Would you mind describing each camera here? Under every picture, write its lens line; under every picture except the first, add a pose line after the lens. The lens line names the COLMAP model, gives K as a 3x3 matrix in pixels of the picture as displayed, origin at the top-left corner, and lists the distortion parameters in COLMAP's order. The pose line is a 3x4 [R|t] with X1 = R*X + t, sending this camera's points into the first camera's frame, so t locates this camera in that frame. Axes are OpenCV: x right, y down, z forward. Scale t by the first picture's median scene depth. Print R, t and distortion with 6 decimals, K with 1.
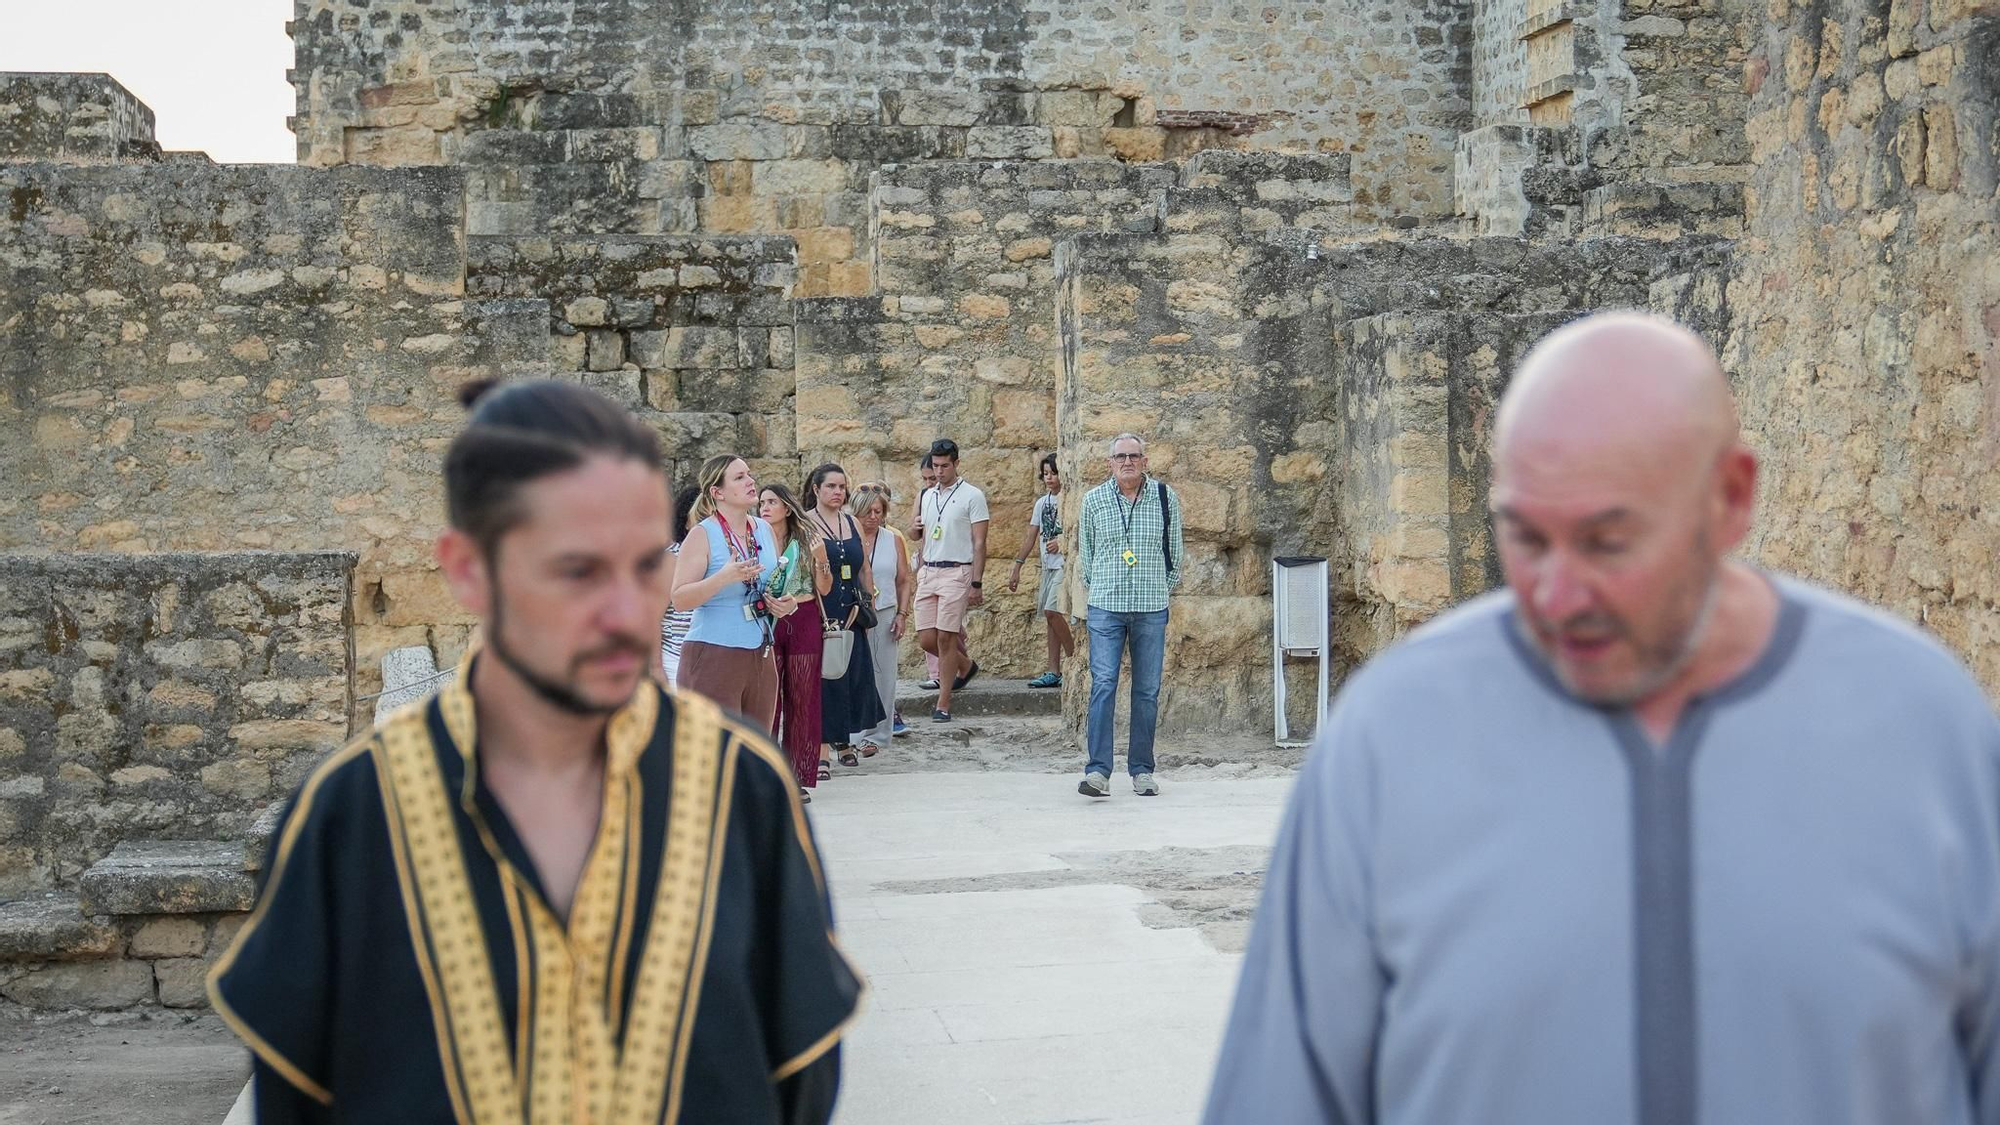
lens RADIAL K [[3196.3, 0, 995.4], [0, 3196.3, 560.7], [0, 0, 1]] dist [0.040547, 0.000000]
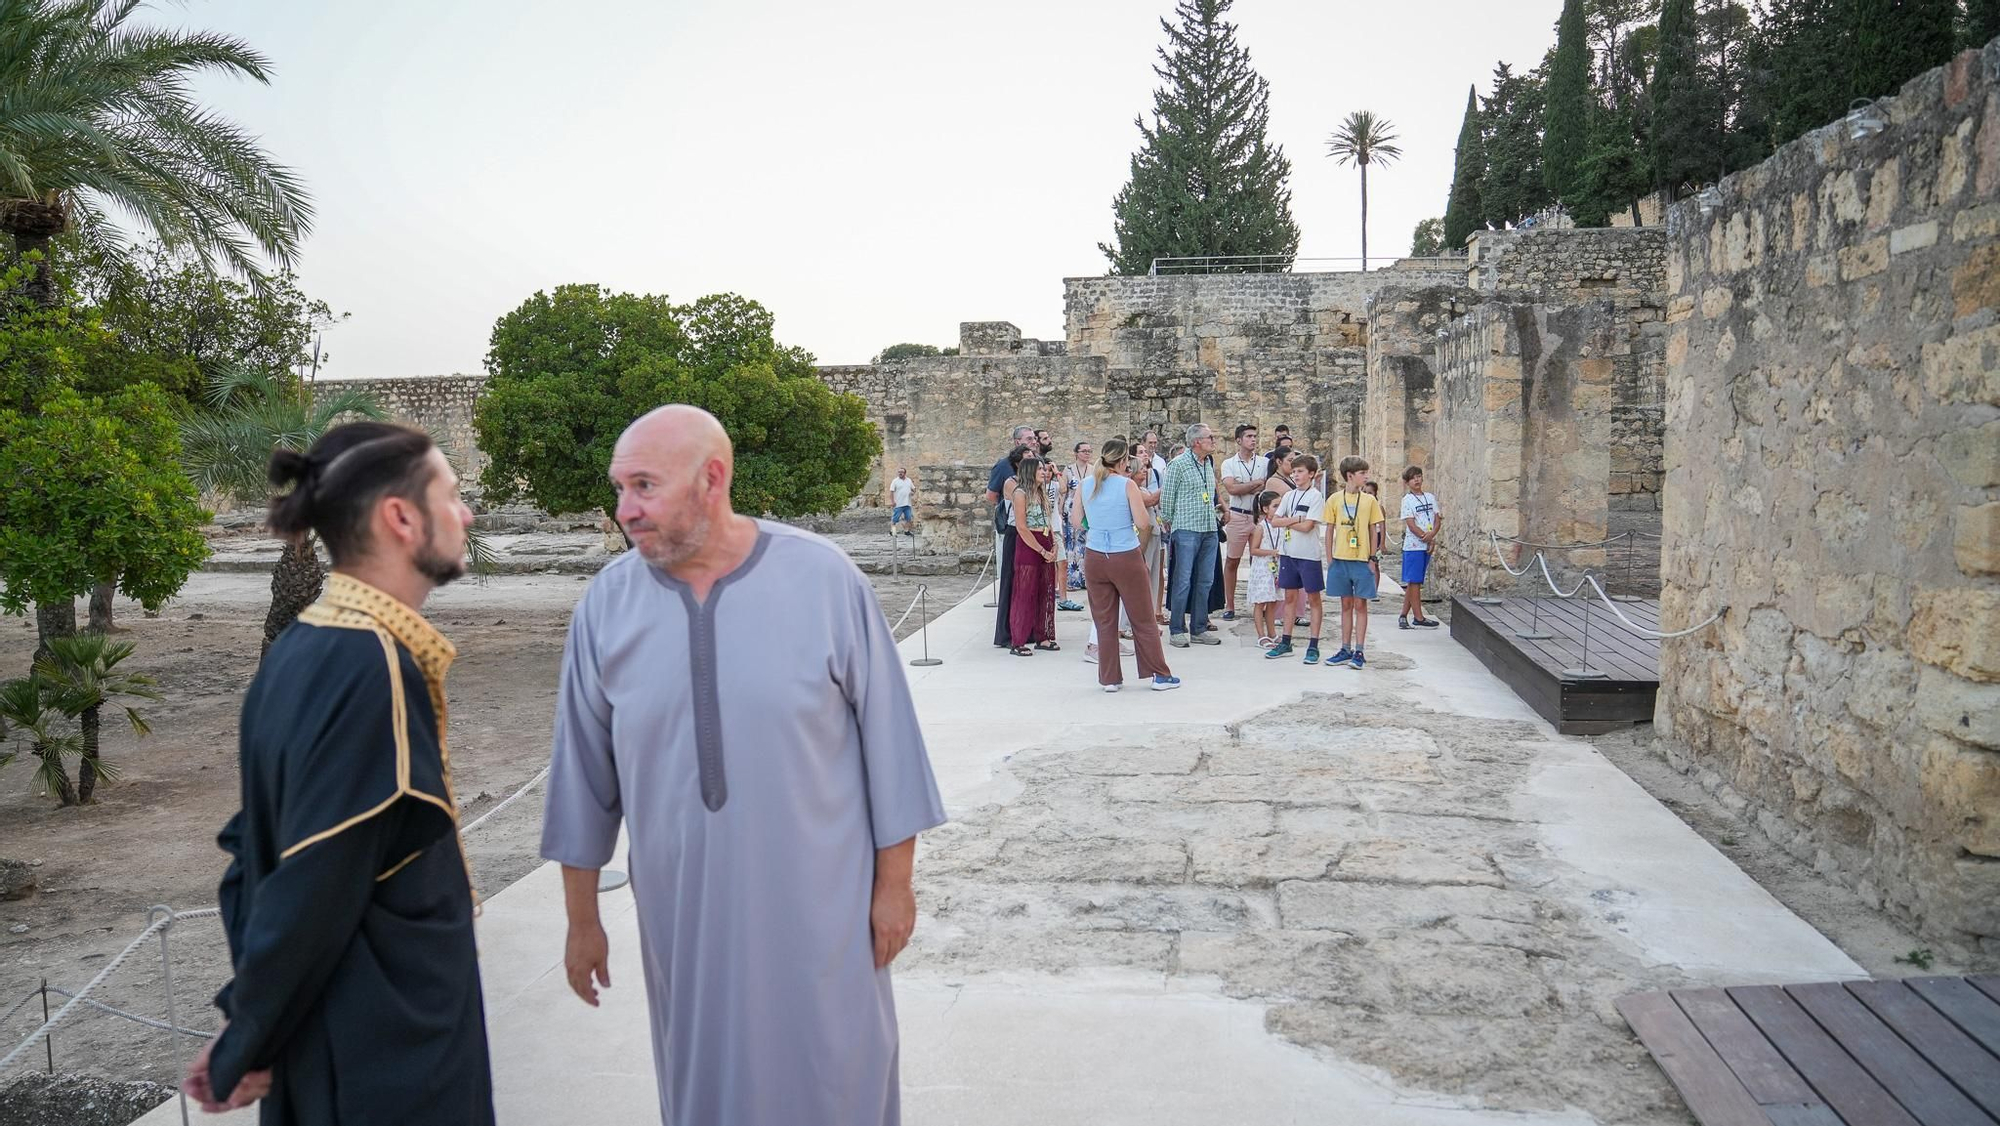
lens RADIAL K [[1392.0, 0, 1001.0], [0, 1392.0, 559.2], [0, 0, 1]] dist [-0.119769, 0.045619]
pose [[0.963608, 0.025586, -0.266091, 0.133160], [-0.009979, 0.998158, 0.059839, 0.008784], [0.267132, -0.055006, 0.962089, -0.502282]]
